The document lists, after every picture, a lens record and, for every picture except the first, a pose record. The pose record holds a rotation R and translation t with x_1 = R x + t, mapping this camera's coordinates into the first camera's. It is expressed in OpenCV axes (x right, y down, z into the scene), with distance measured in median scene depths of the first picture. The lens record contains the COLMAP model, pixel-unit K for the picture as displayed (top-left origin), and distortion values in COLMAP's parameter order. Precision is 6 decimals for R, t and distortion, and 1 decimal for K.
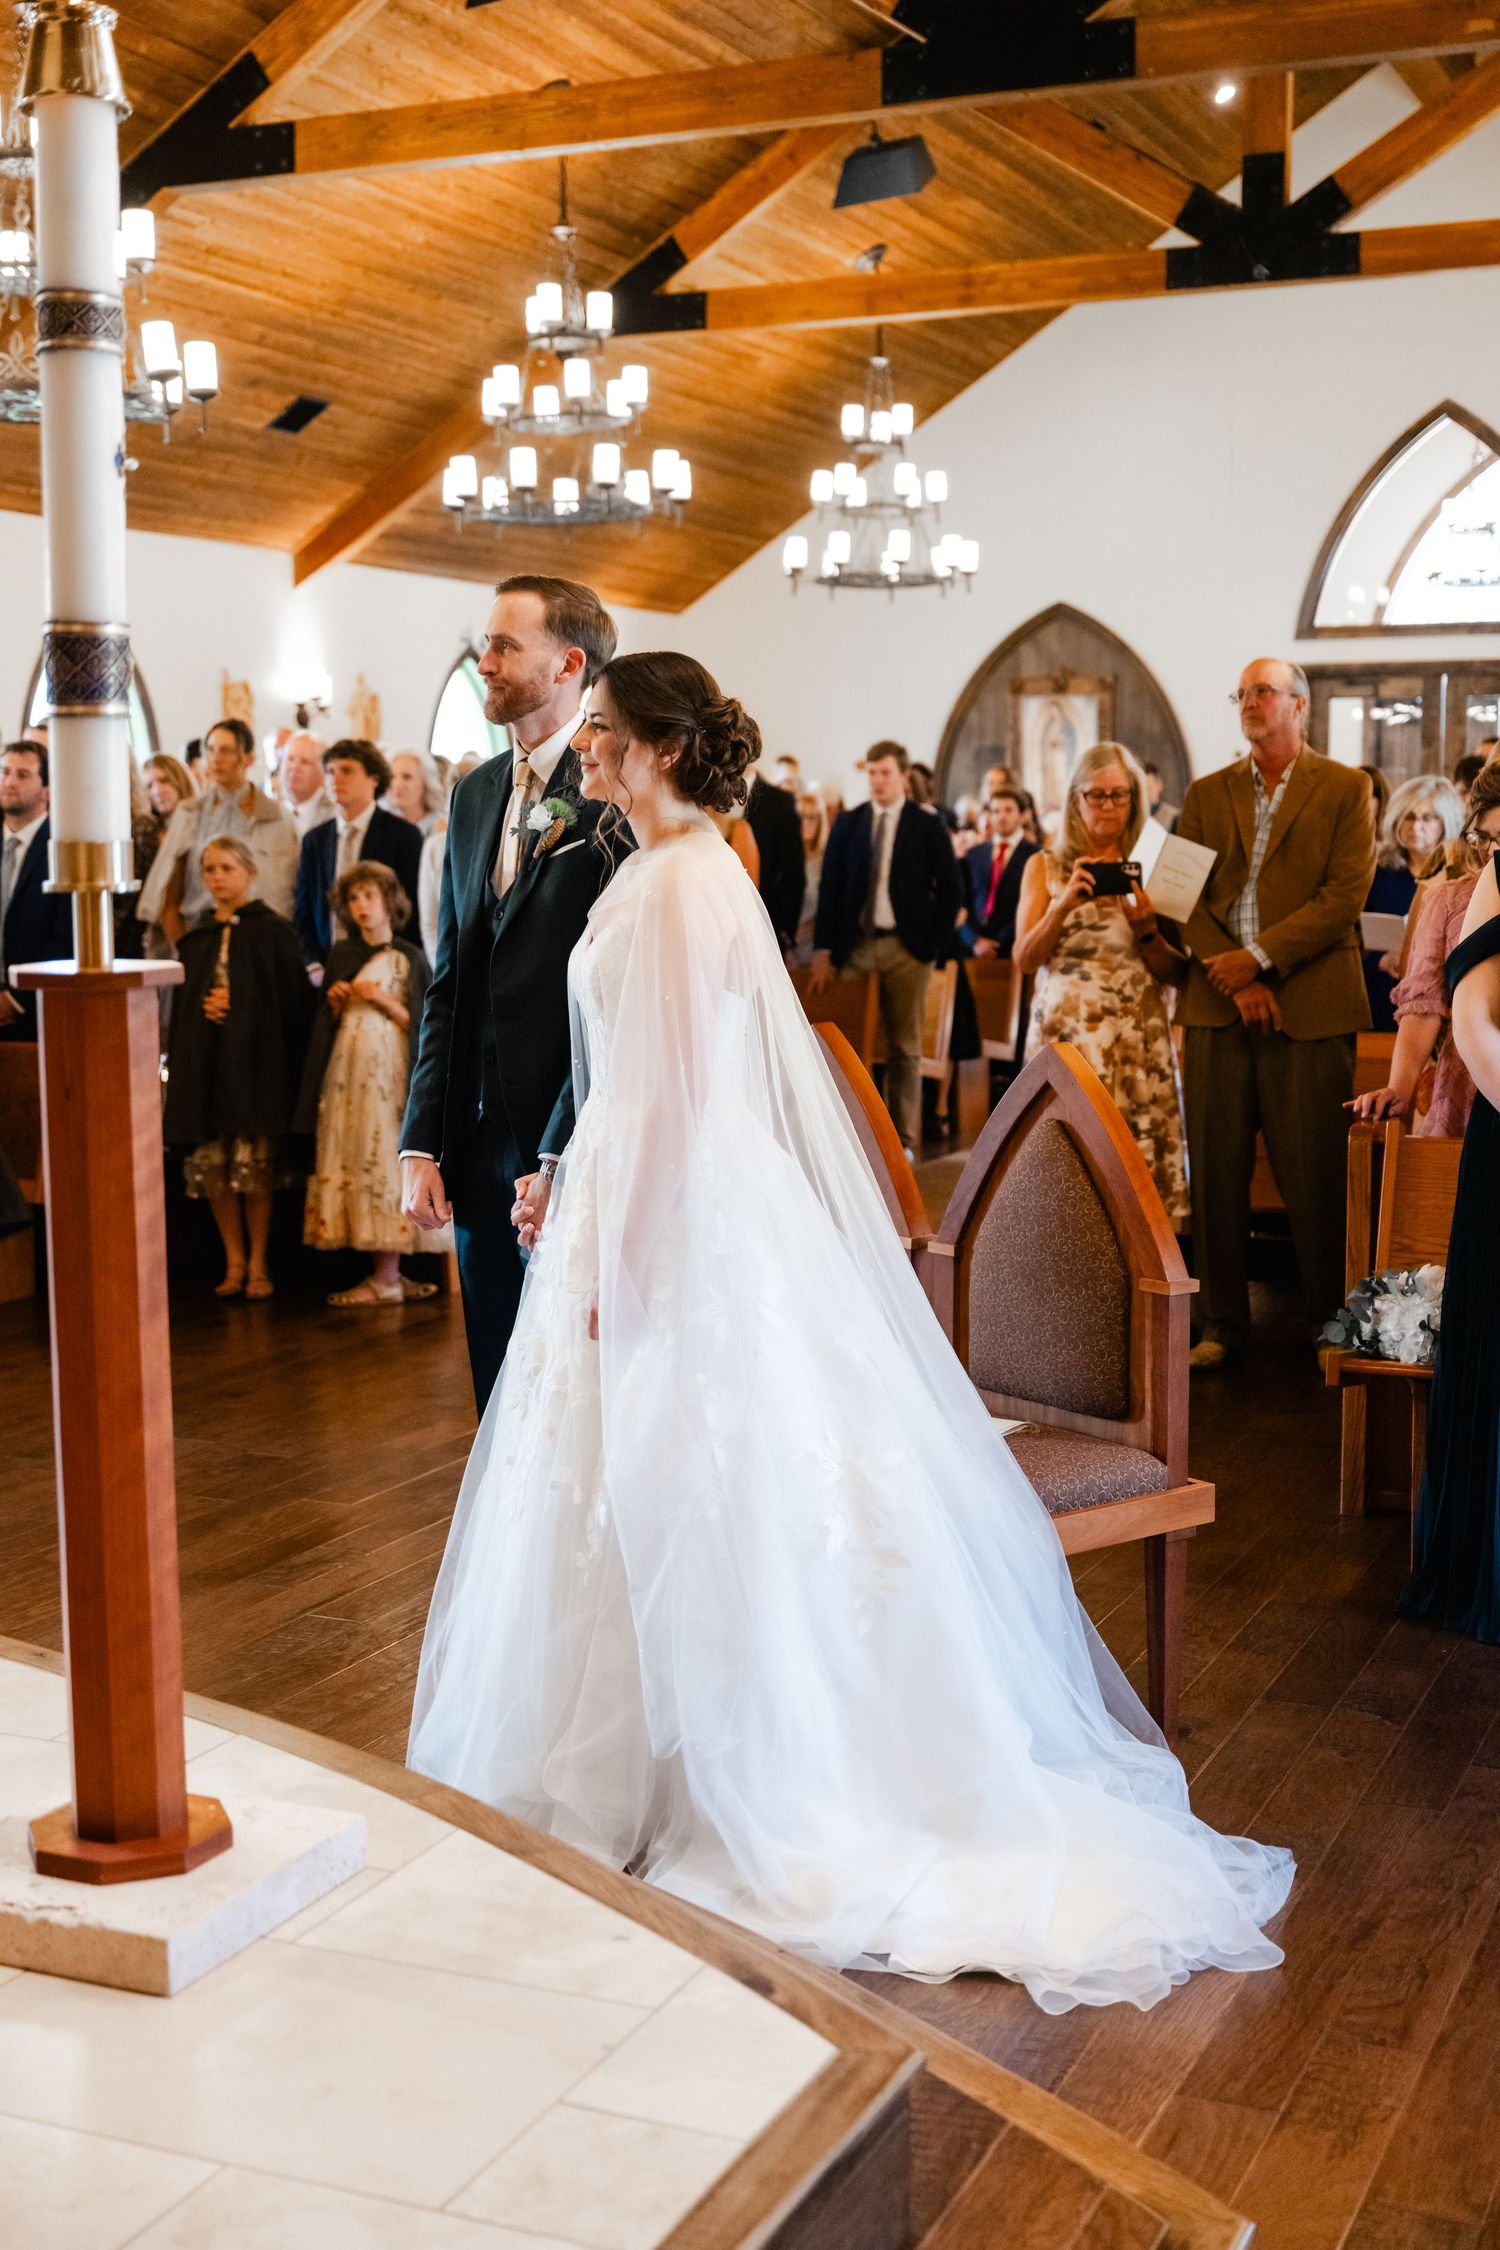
lens RADIAL K [[3295.4, 0, 760.9], [0, 3295.4, 1122.5], [0, 0, 1]] dist [0.106307, 0.000000]
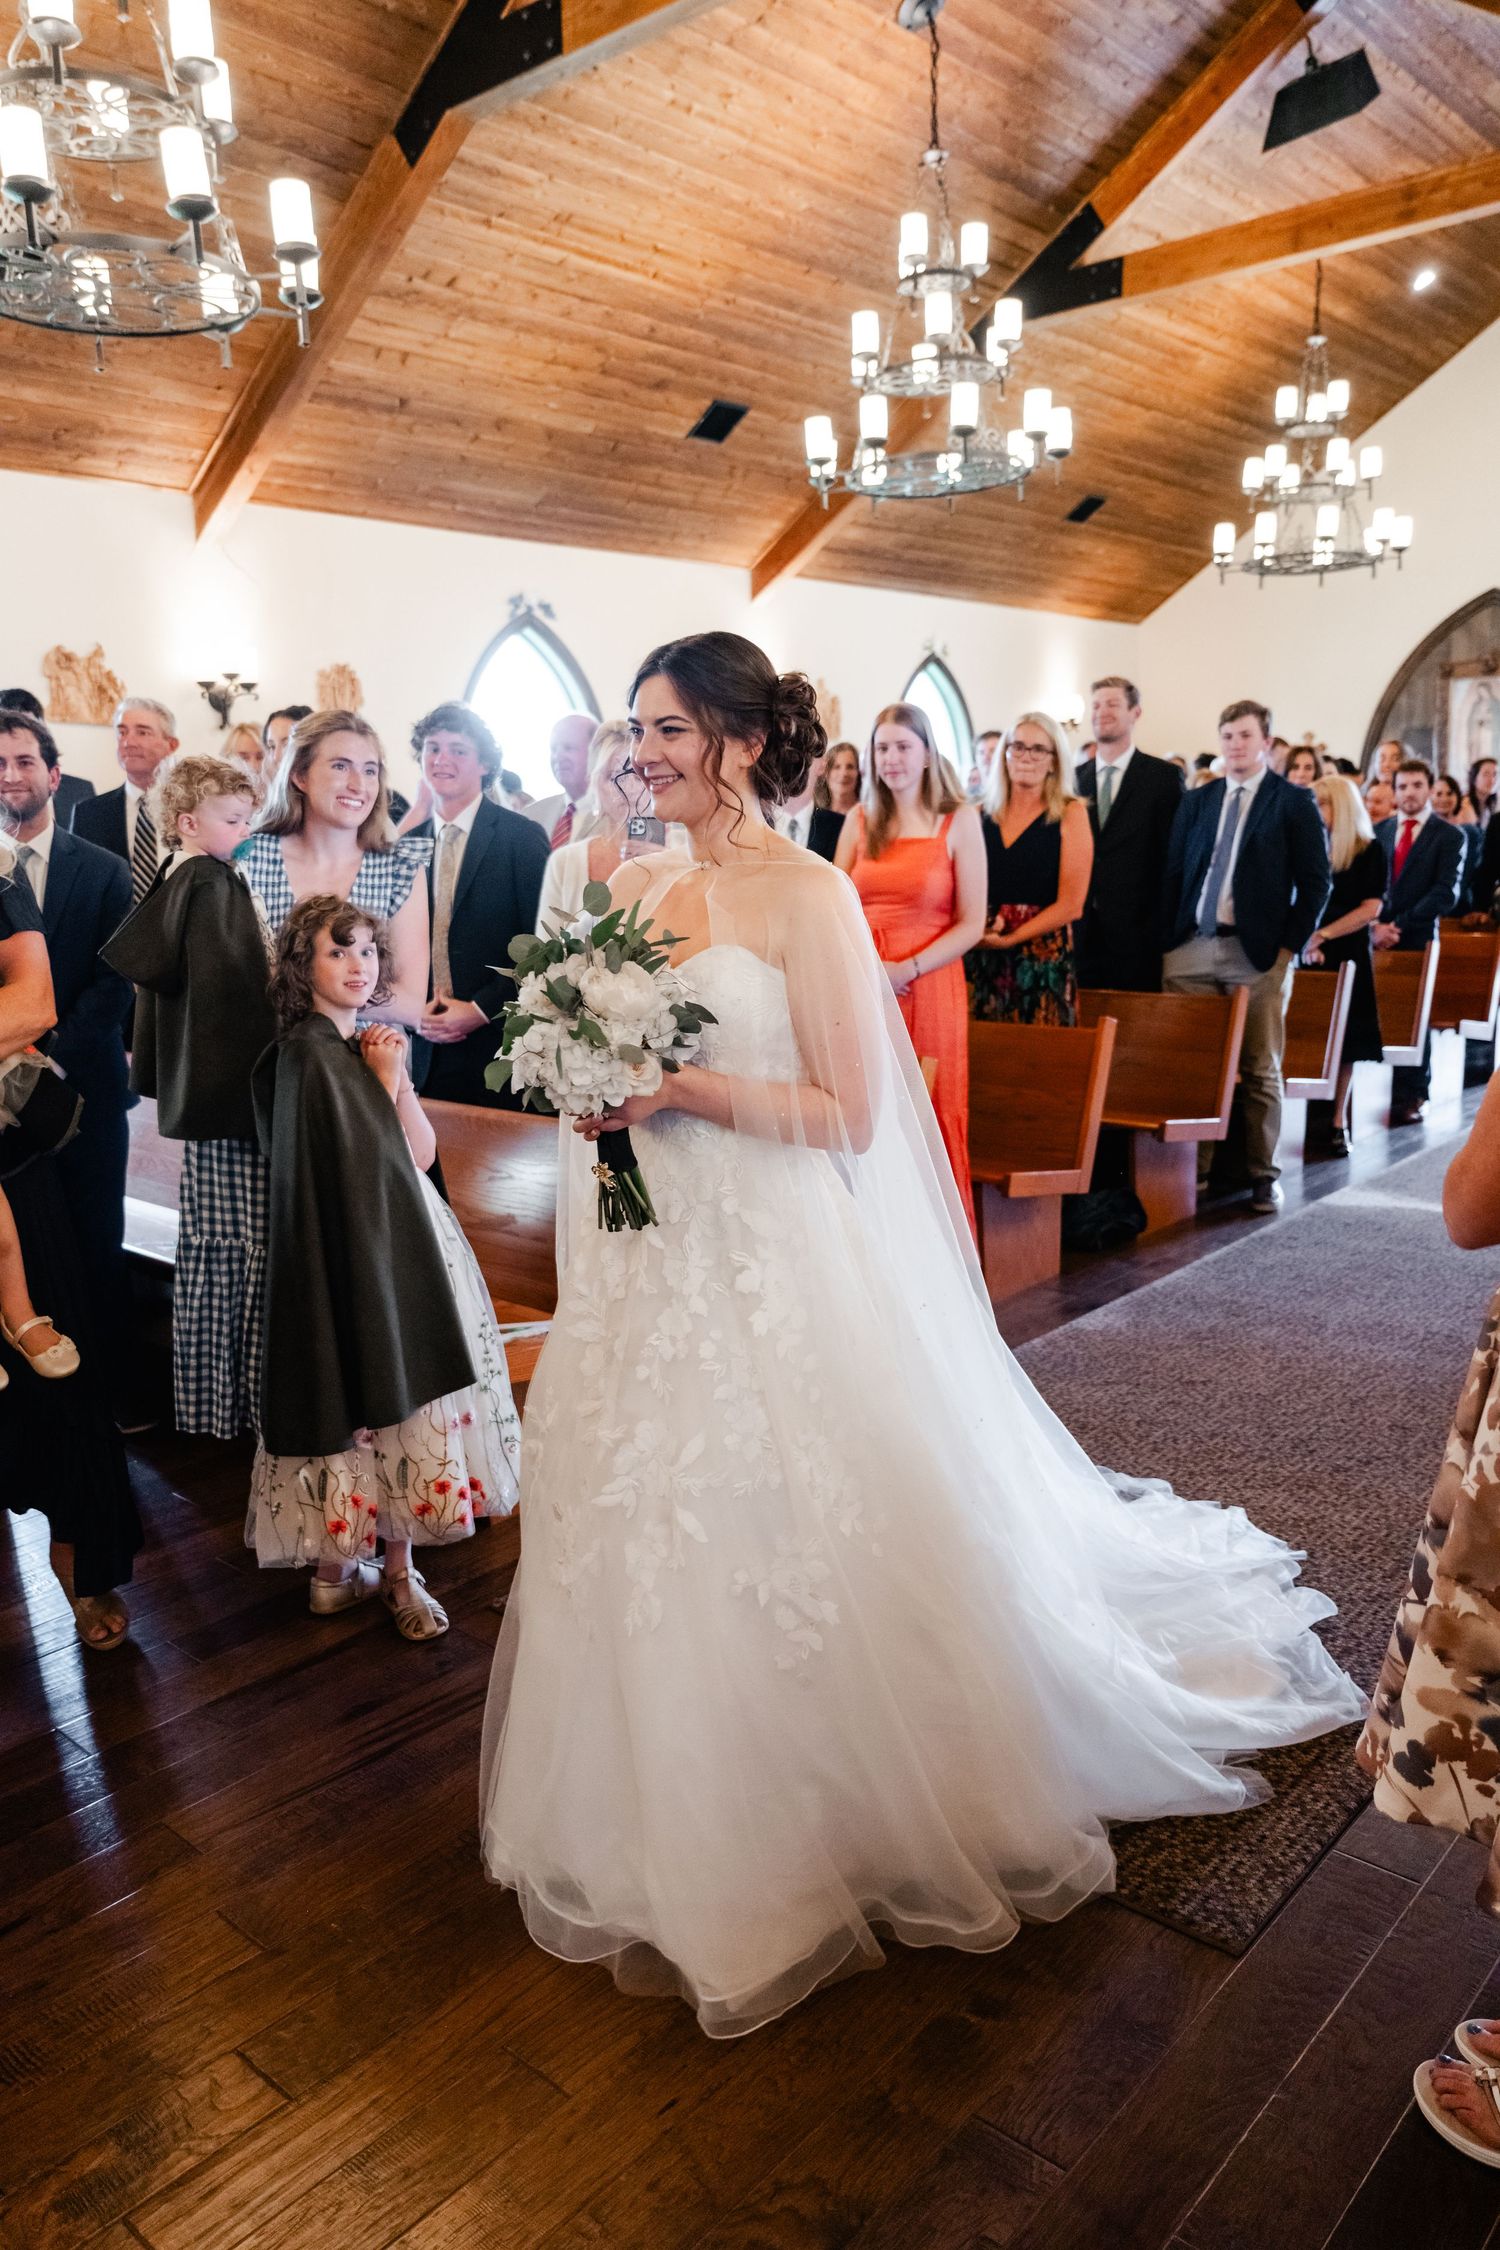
lens RADIAL K [[1670.7, 0, 726.2], [0, 1670.7, 1137.8], [0, 0, 1]] dist [0.007150, -0.006186]
pose [[0.948577, 0.039245, -0.314105, 0.038436], [-0.006001, 0.994336, 0.106115, -0.043644], [0.316490, -0.098773, 0.943439, 0.475981]]
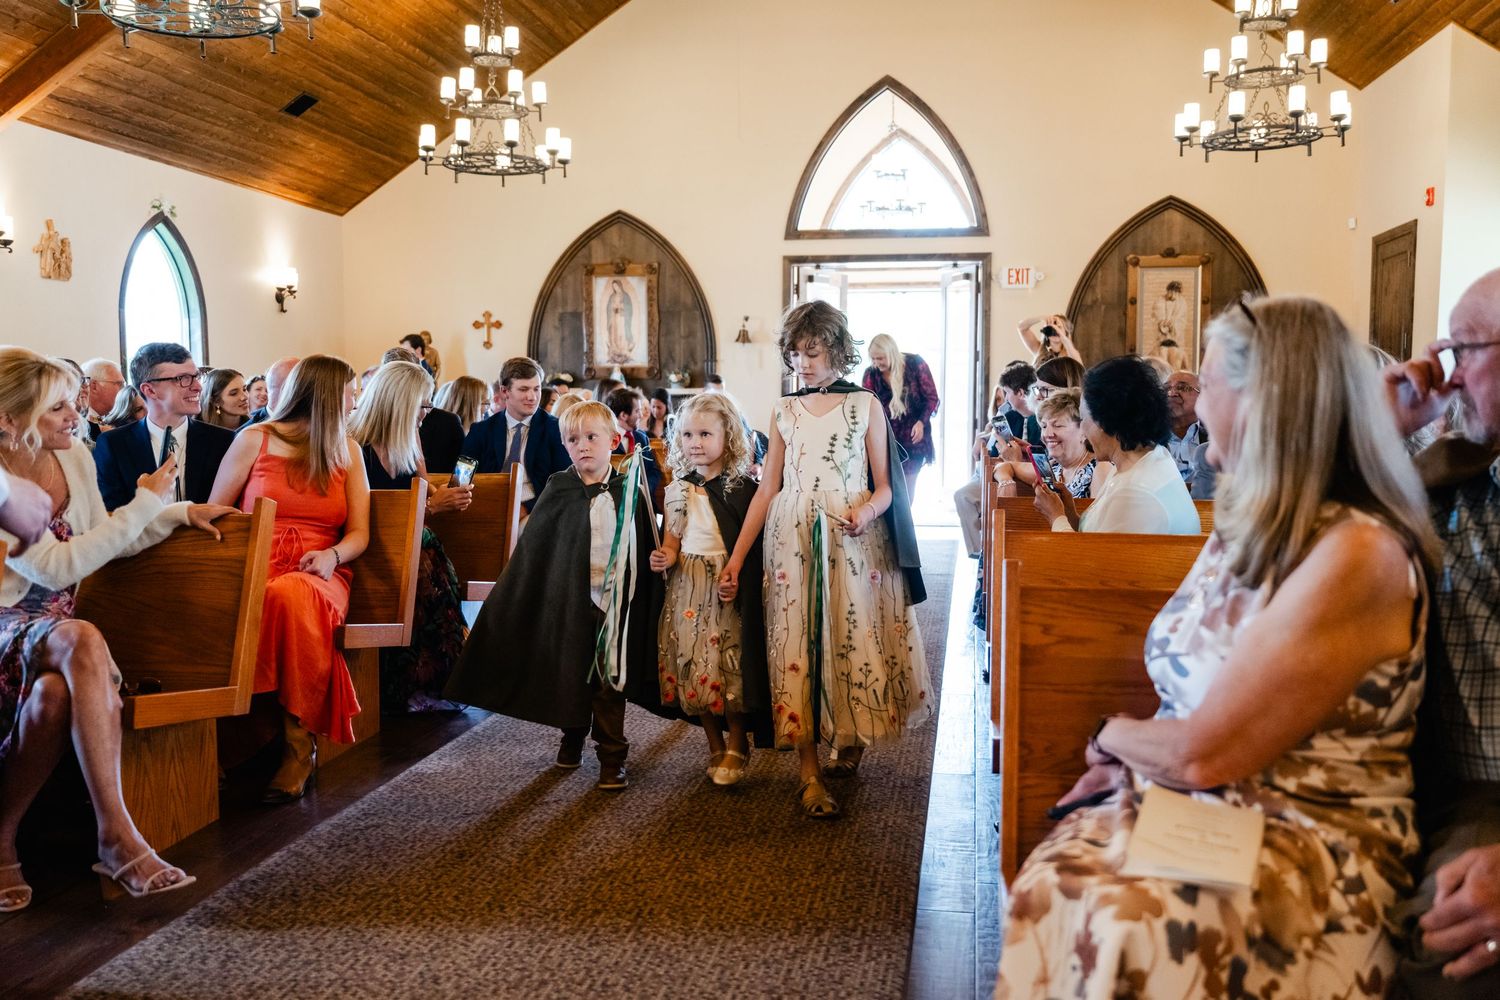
lens RADIAL K [[1357.2, 0, 745.8], [0, 1357.2, 498.8], [0, 0, 1]] dist [0.019202, -0.015328]
pose [[0.971635, -0.009287, 0.236304, 0.005187], [0.016472, 0.999459, -0.028450, -0.019877], [-0.235912, 0.031535, 0.971263, 0.519405]]
